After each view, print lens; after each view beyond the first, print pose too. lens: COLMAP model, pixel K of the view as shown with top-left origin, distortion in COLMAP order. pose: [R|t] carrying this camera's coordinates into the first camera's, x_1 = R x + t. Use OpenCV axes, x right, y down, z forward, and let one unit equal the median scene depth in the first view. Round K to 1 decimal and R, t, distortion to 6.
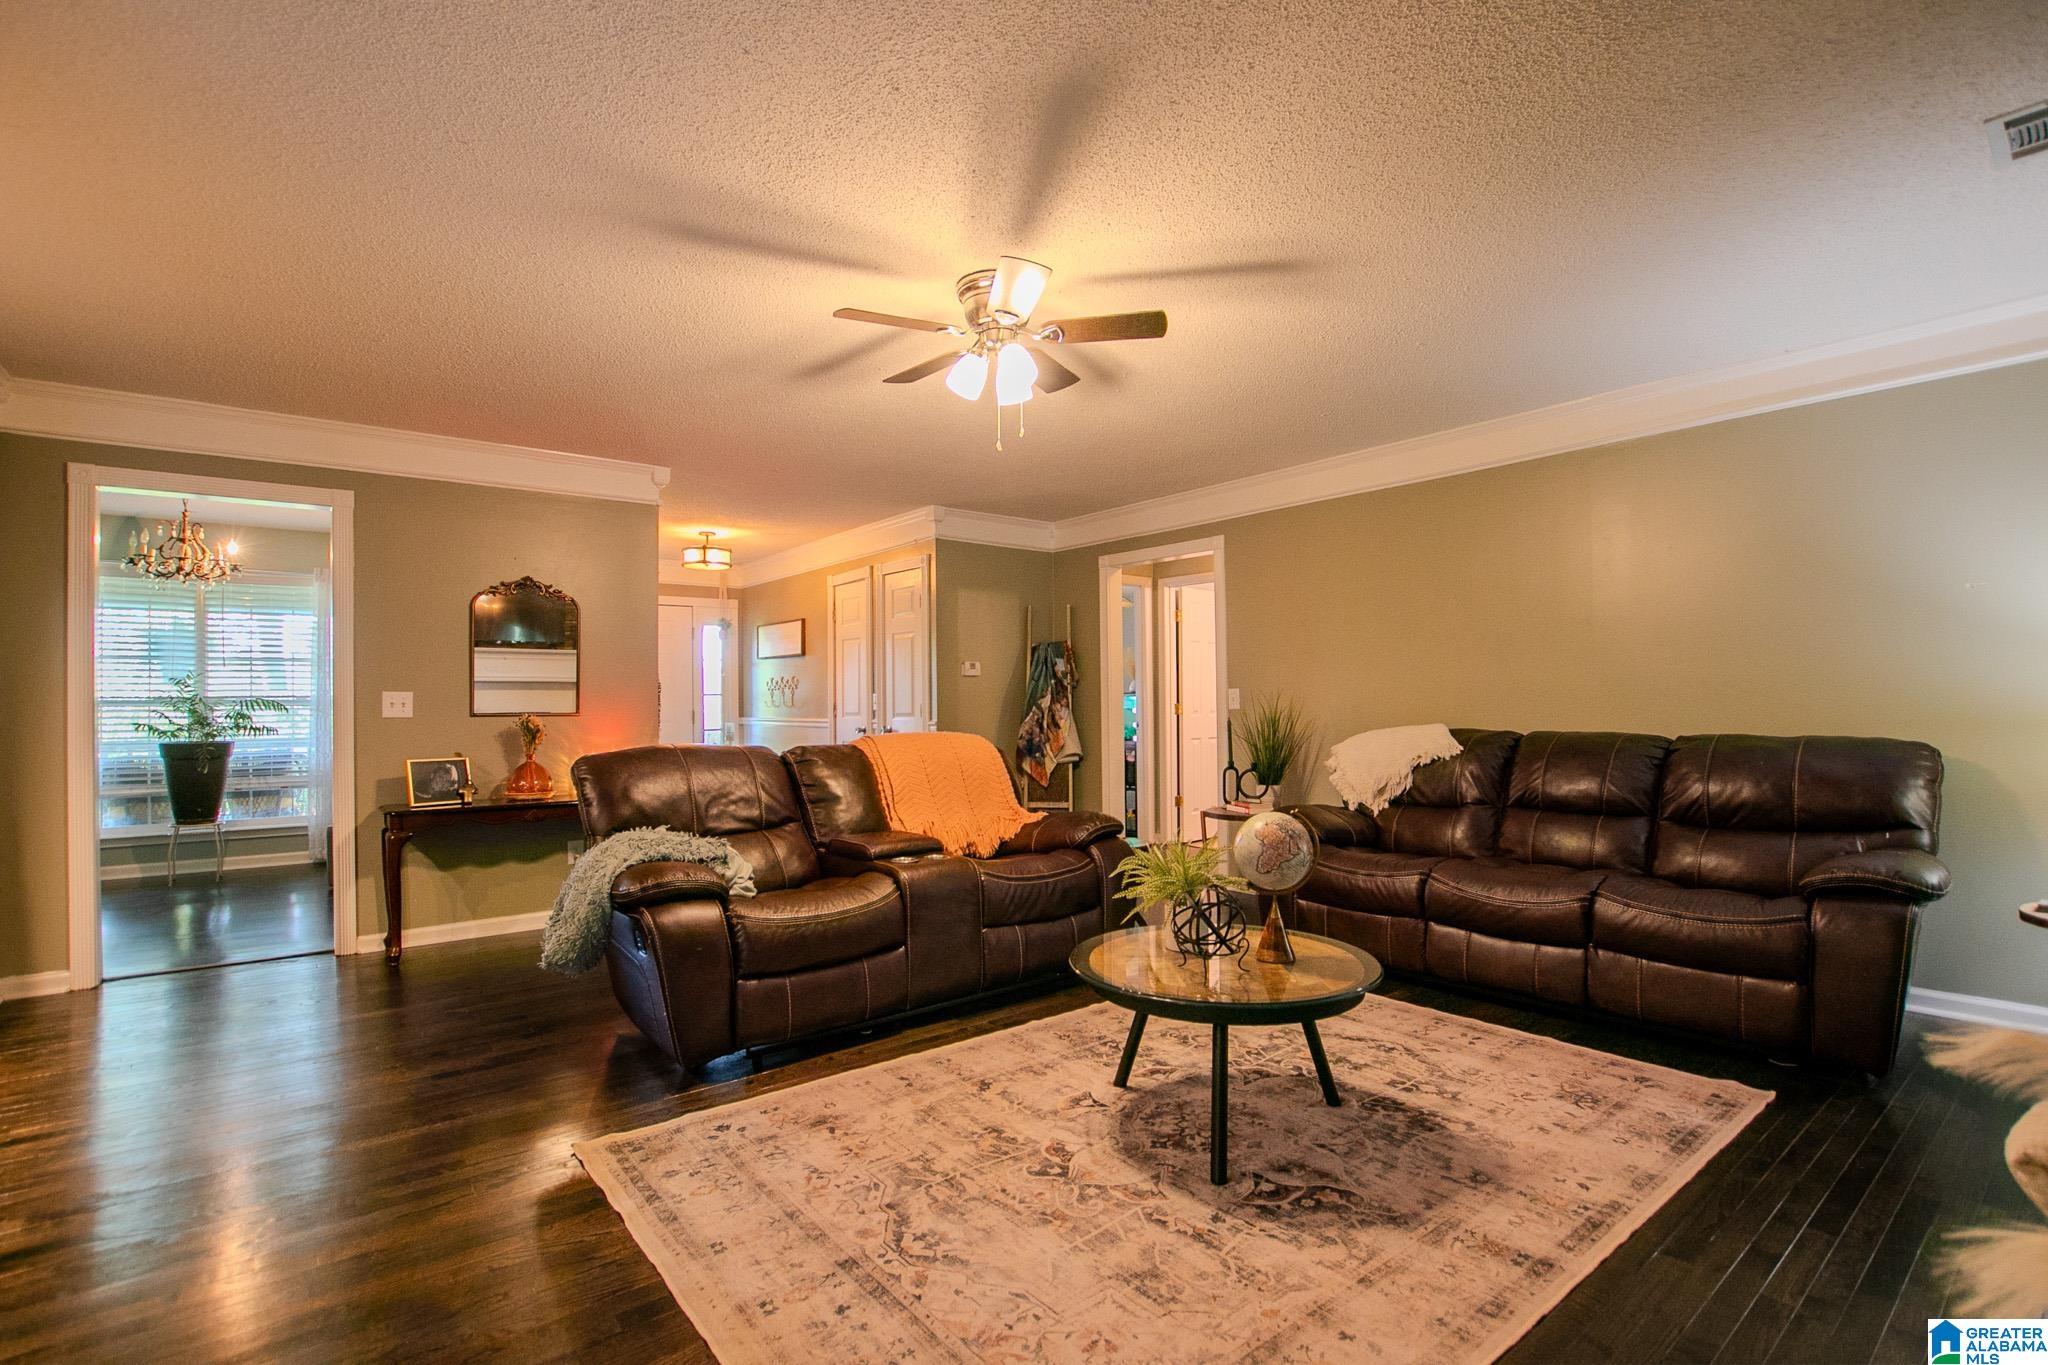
lens RADIAL K [[947.4, 0, 1018.7], [0, 947.4, 695.4], [0, 0, 1]] dist [-0.027502, 0.000481]
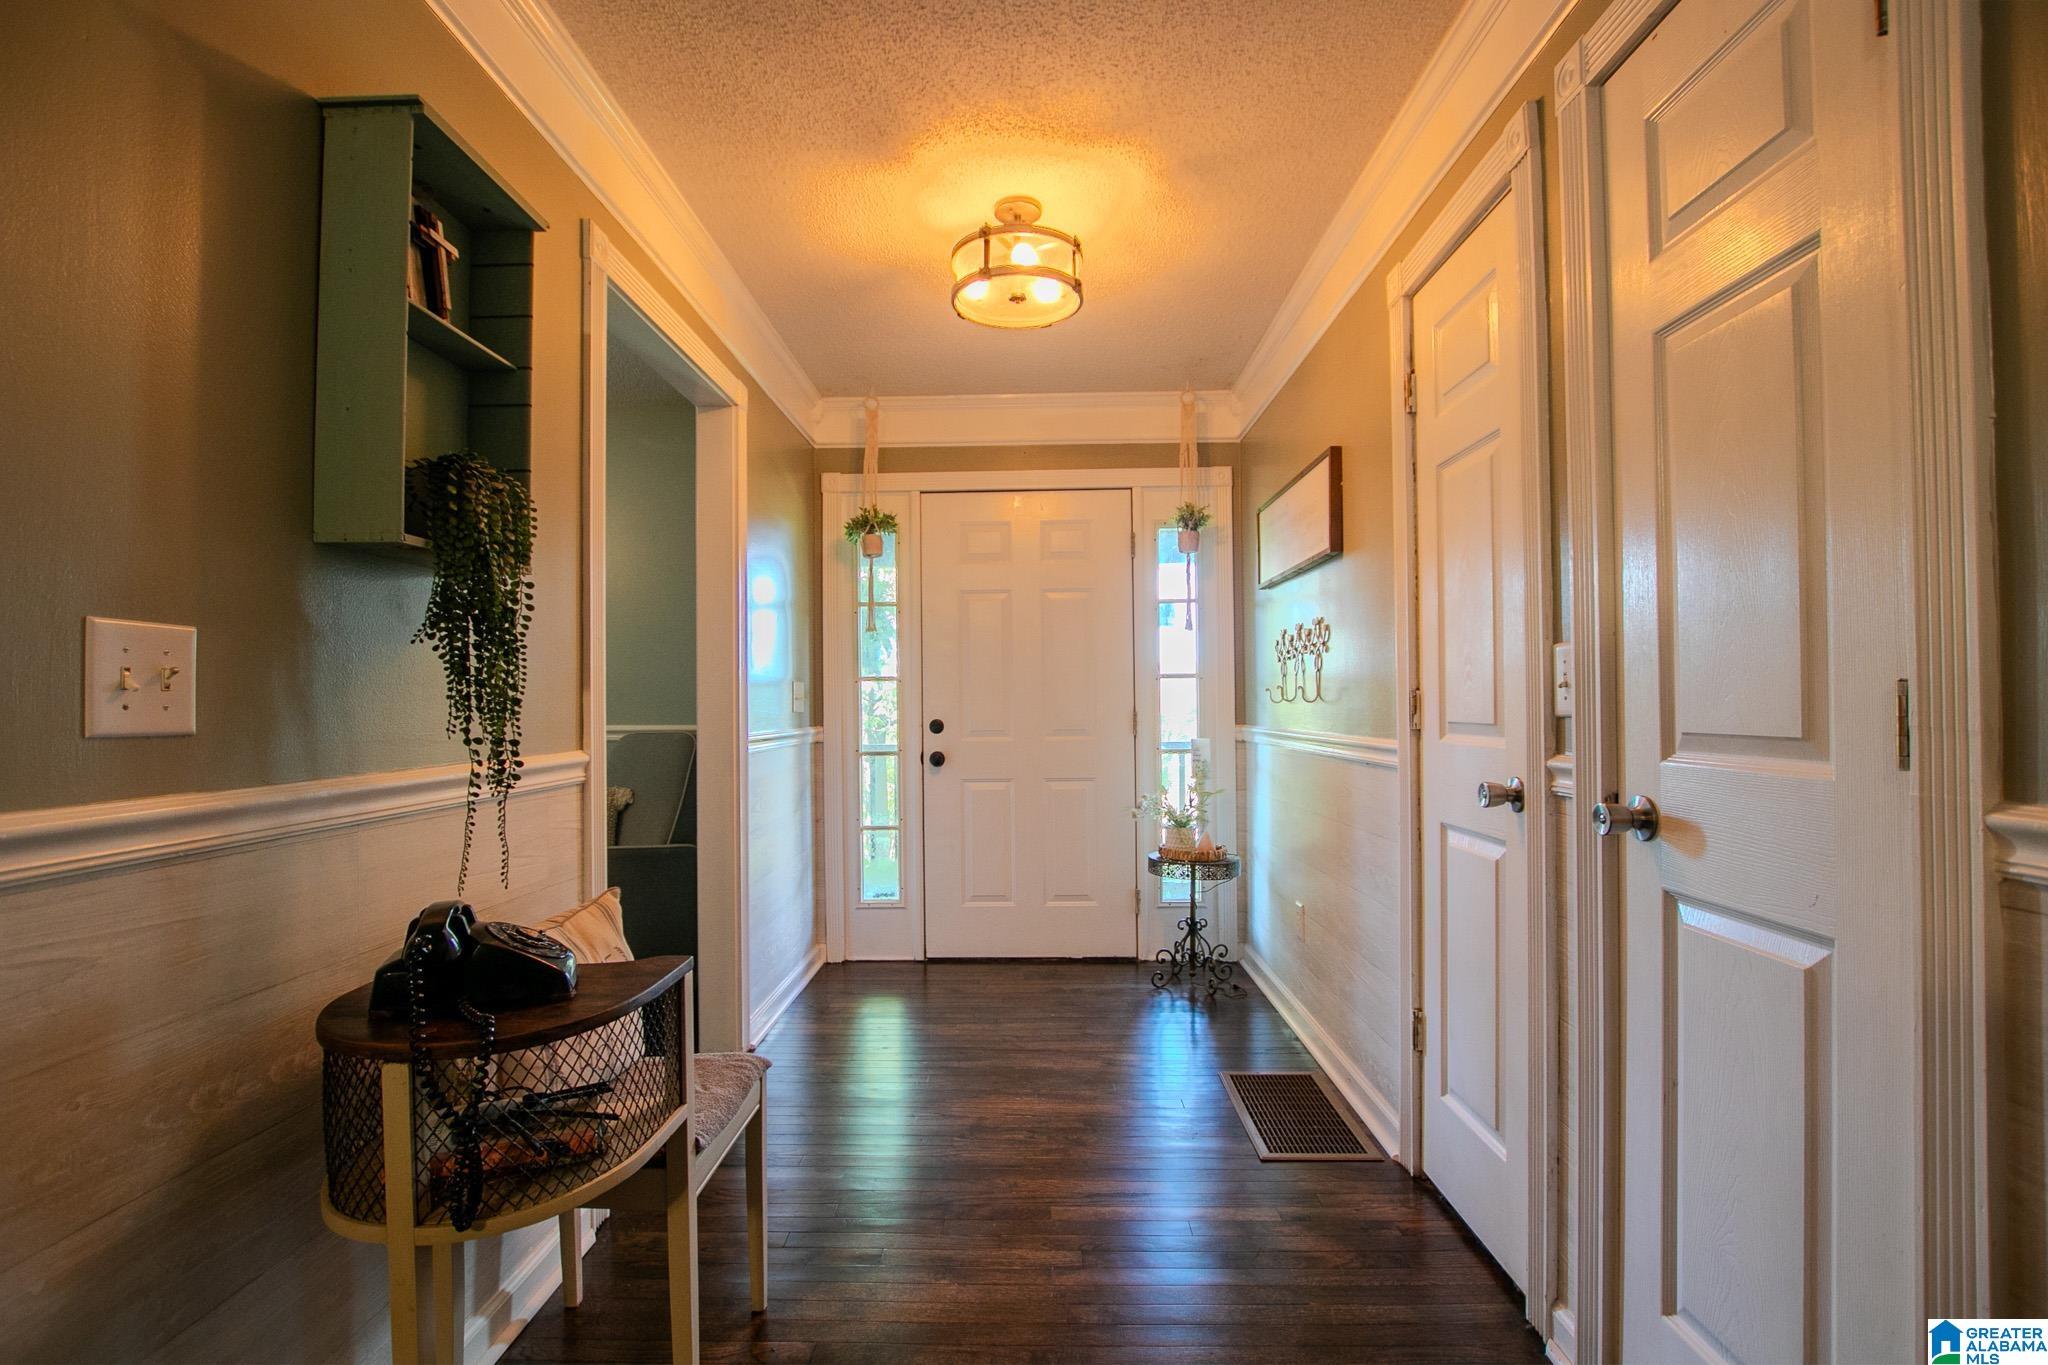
lens RADIAL K [[947.4, 0, 1012.8], [0, 947.4, 688.0], [0, 0, 1]] dist [-0.027502, 0.000481]
pose [[0.768556, -0.006066, -0.639753, -0.334791], [0.003067, 0.999978, -0.005797, 0.030723], [0.639775, 0.002493, 0.768559, 2.280568]]
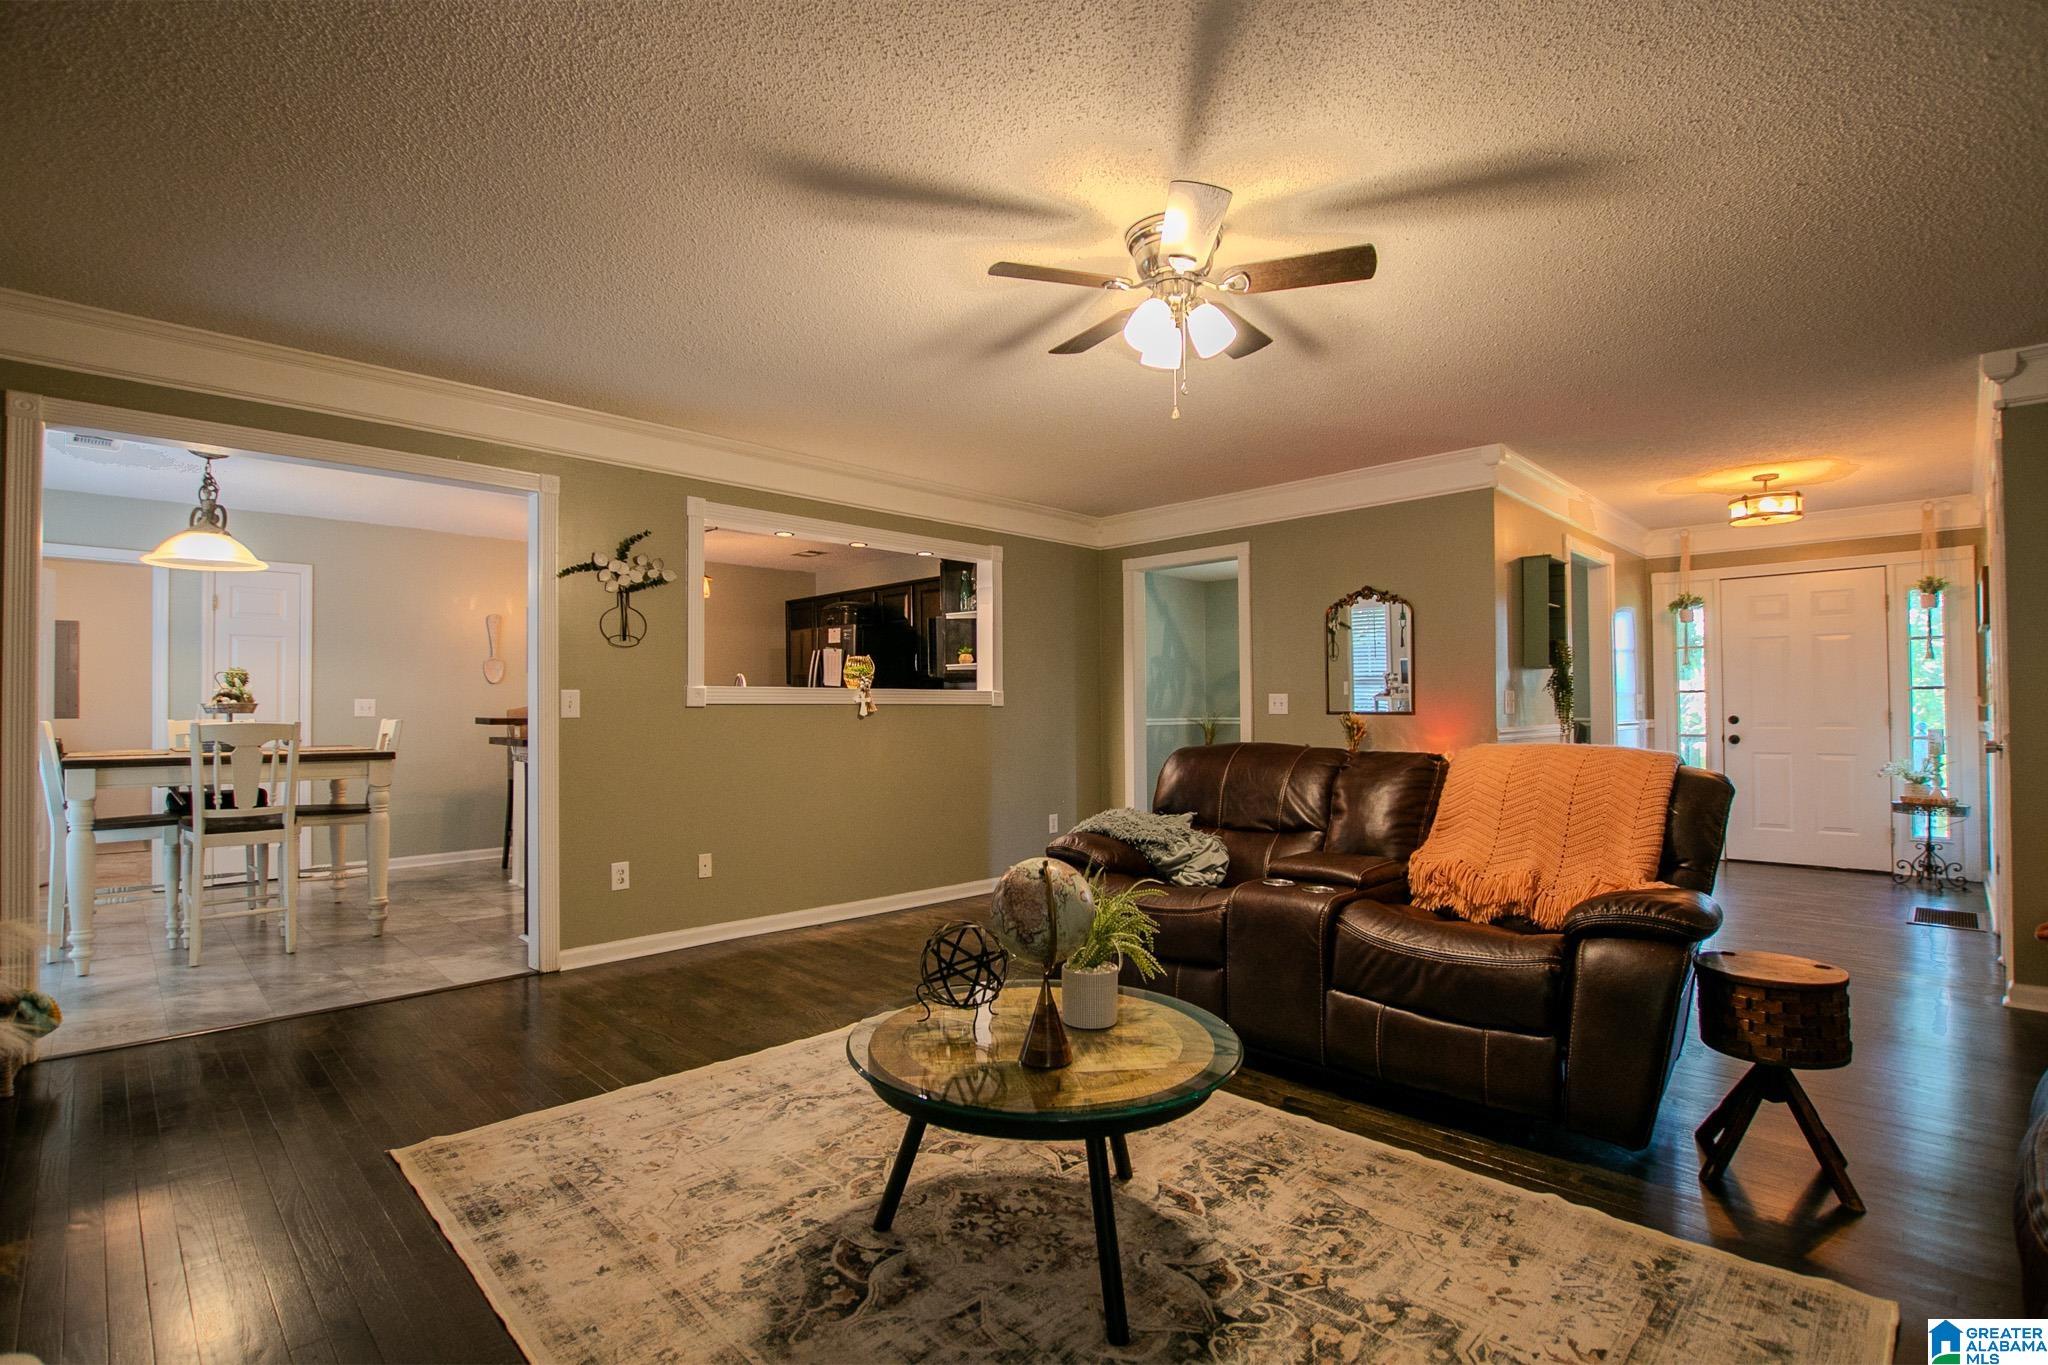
lens RADIAL K [[947.4, 0, 1011.7], [0, 947.4, 698.2], [0, 0, 1]] dist [-0.027502, 0.000481]
pose [[0.108284, -0.001748, -0.994118, 1.090693], [0.012805, 0.999918, -0.000364, -0.003557], [0.994038, -0.012690, 0.108297, 0.978598]]
